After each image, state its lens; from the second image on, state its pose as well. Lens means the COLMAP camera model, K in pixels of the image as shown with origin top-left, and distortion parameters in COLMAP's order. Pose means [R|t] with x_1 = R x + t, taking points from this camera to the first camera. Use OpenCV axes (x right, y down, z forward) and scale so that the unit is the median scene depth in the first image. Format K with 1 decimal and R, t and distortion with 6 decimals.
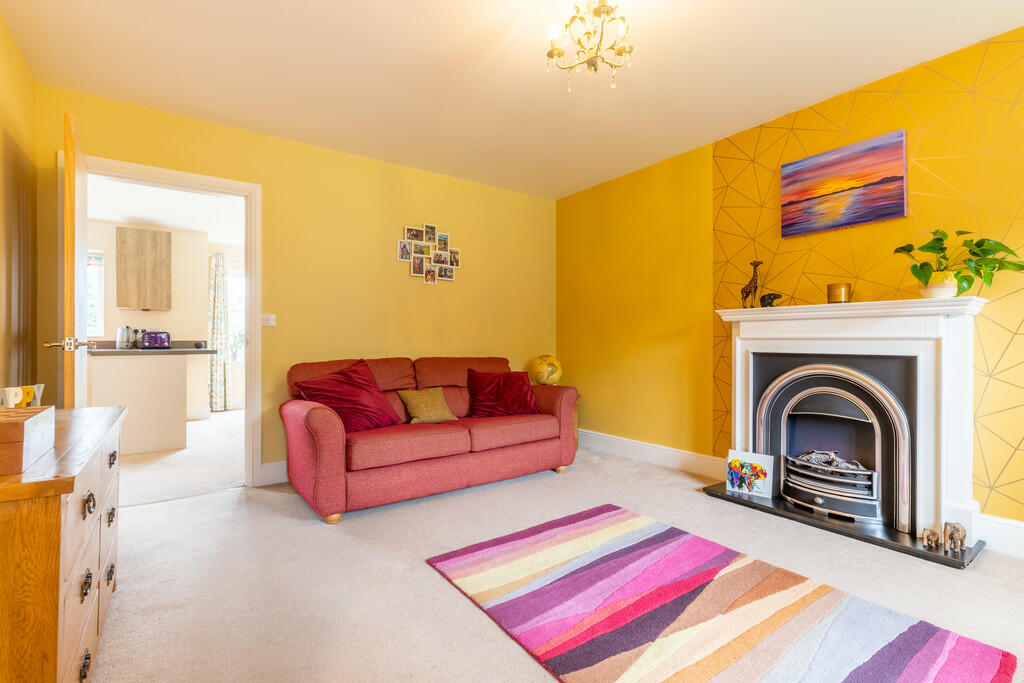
lens RADIAL K [[472.2, 0, 499.5], [0, 472.2, 341.4], [0, 0, 1]] dist [0.000713, -0.000288]
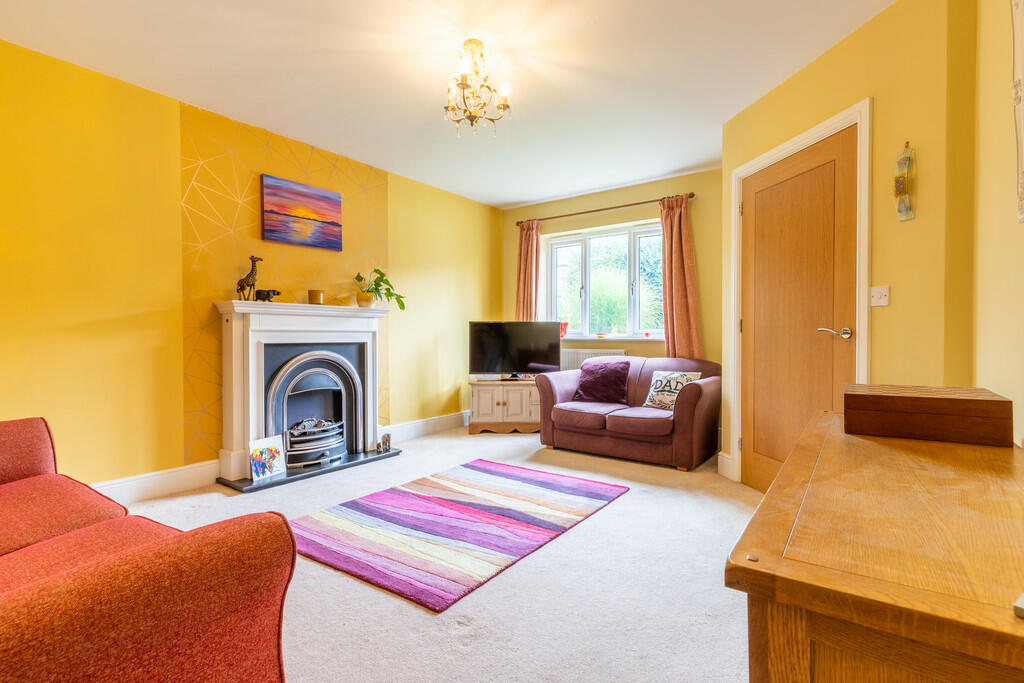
lens RADIAL K [[497.4, 0, 518.5], [0, 497.4, 338.2], [0, 0, 1]] dist [0.029696, -0.004748]
pose [[-0.347127, -0.008435, 0.937780, -0.824758], [0.002558, 0.999947, 0.009941, 0.001711], [-0.937815, 0.005850, -0.347087, 0.981740]]
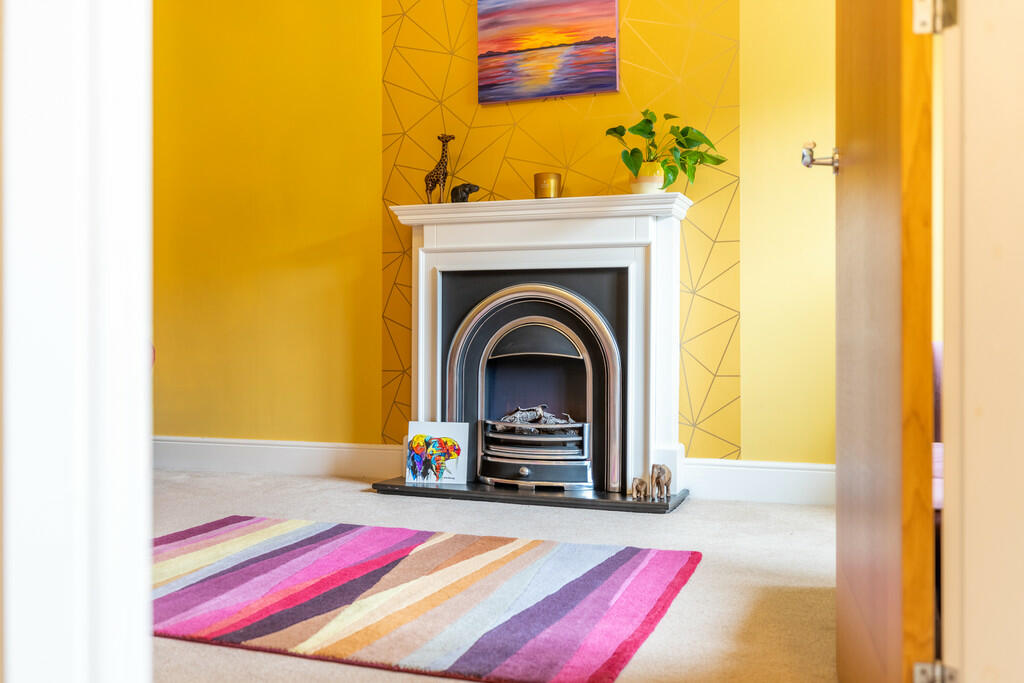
lens RADIAL K [[1034.0, 0, 504.6], [0, 1034.0, 344.7], [0, 0, 1]] dist [0.001028, 0.000000]
pose [[0.829496, -0.002719, 0.558506, -0.231098], [-0.001430, 0.999975, 0.006992, 0.133723], [-0.558511, -0.006599, 0.829471, -0.291685]]
